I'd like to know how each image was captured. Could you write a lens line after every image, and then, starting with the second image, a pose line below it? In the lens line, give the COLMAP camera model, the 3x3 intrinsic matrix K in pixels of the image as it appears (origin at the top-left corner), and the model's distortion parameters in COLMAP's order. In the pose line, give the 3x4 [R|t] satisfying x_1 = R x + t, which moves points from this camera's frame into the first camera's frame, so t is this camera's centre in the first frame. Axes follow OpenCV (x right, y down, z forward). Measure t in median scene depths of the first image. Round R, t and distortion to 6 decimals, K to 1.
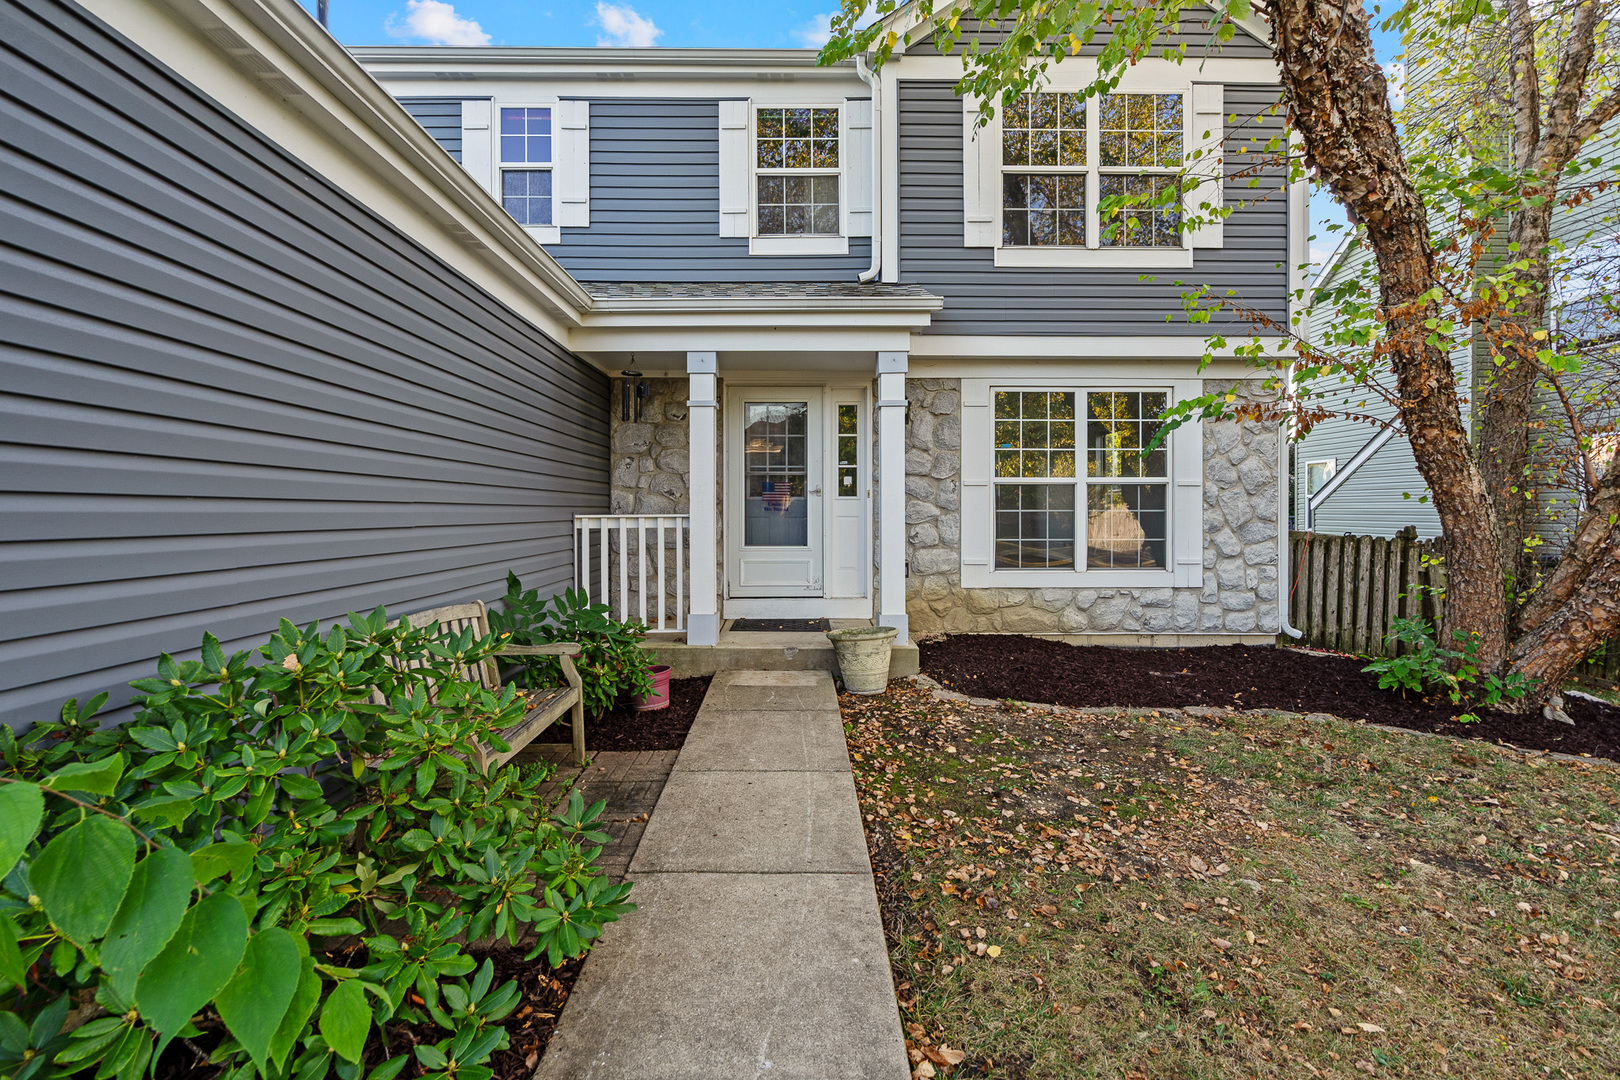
lens RADIAL K [[751.7, 0, 822.0], [0, 751.7, 516.4], [0, 0, 1]] dist [-0.002420, 0.000965]
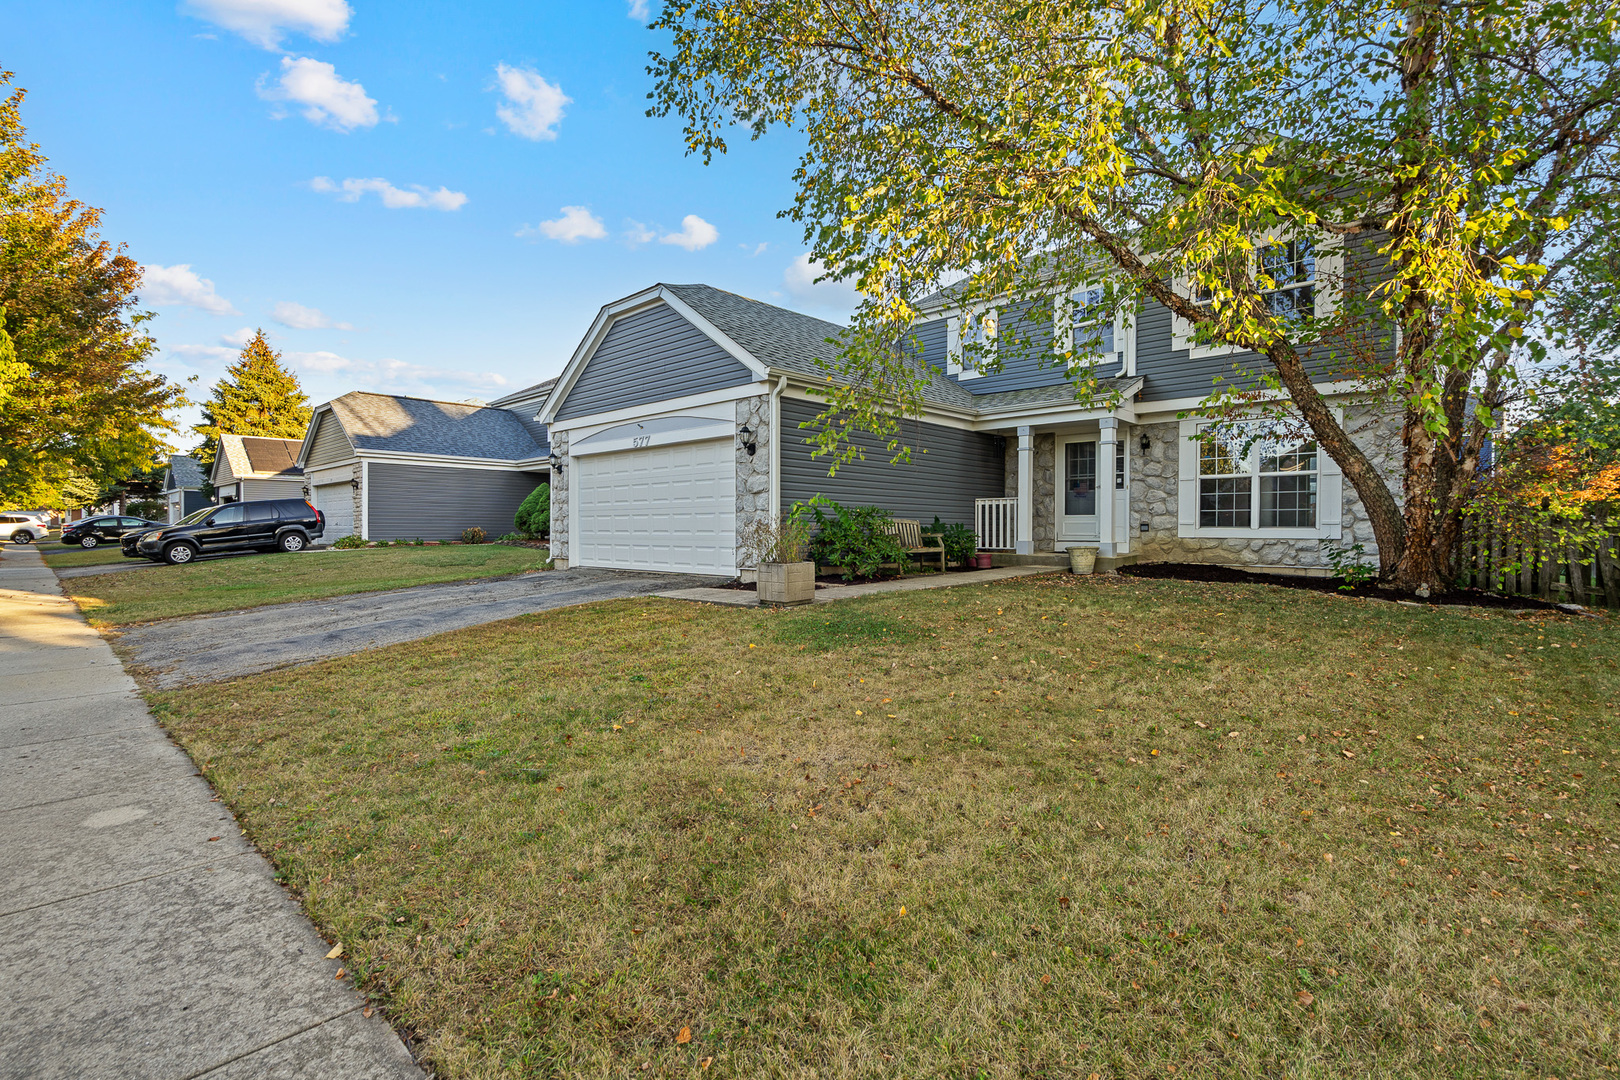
lens RADIAL K [[751.7, 0, 810.8], [0, 751.7, 538.0], [0, 0, 1]] dist [-0.002420, 0.000965]
pose [[0.712780, 0.013214, -0.701264, 0.820130], [-0.010524, 0.999911, 0.008144, 0.090972], [0.701309, 0.001575, 0.712856, -0.902533]]
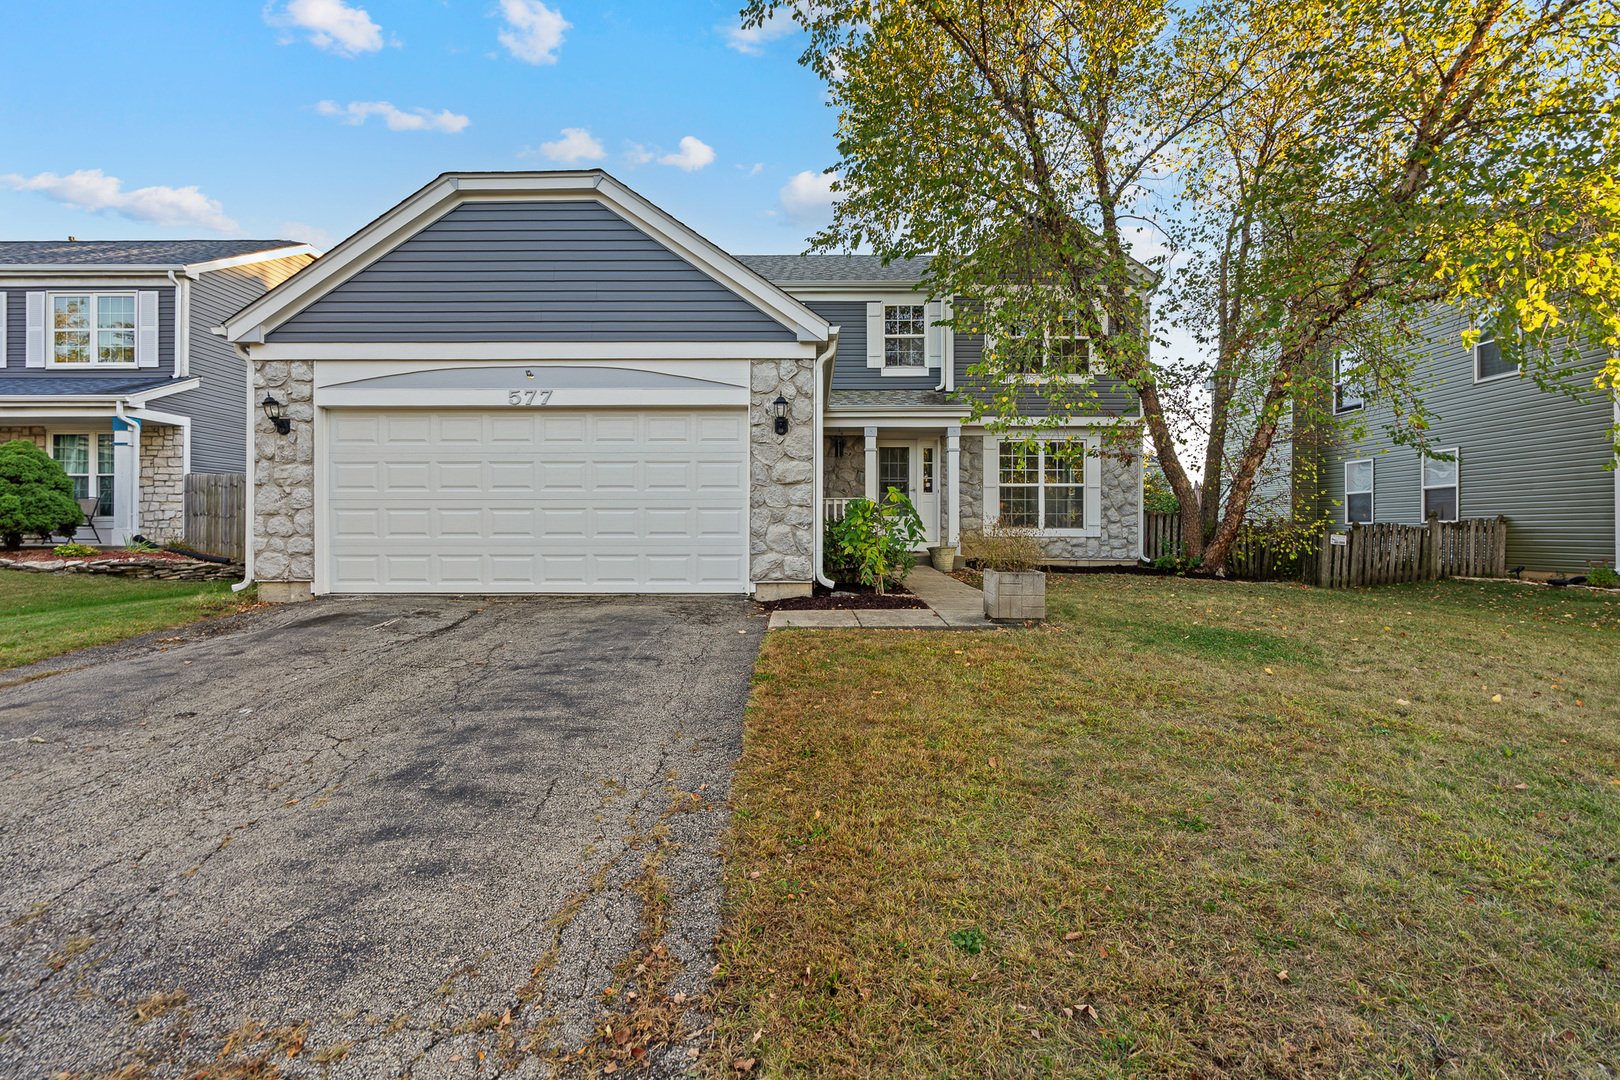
lens RADIAL K [[751.7, 0, 824.6], [0, 751.7, 531.4], [0, 0, 1]] dist [-0.002420, 0.000965]
pose [[0.999911, 0.002701, -0.013052, -0.224568], [-0.002806, 0.999964, -0.008061, 0.098200], [0.013030, 0.008097, 0.999882, -1.074621]]
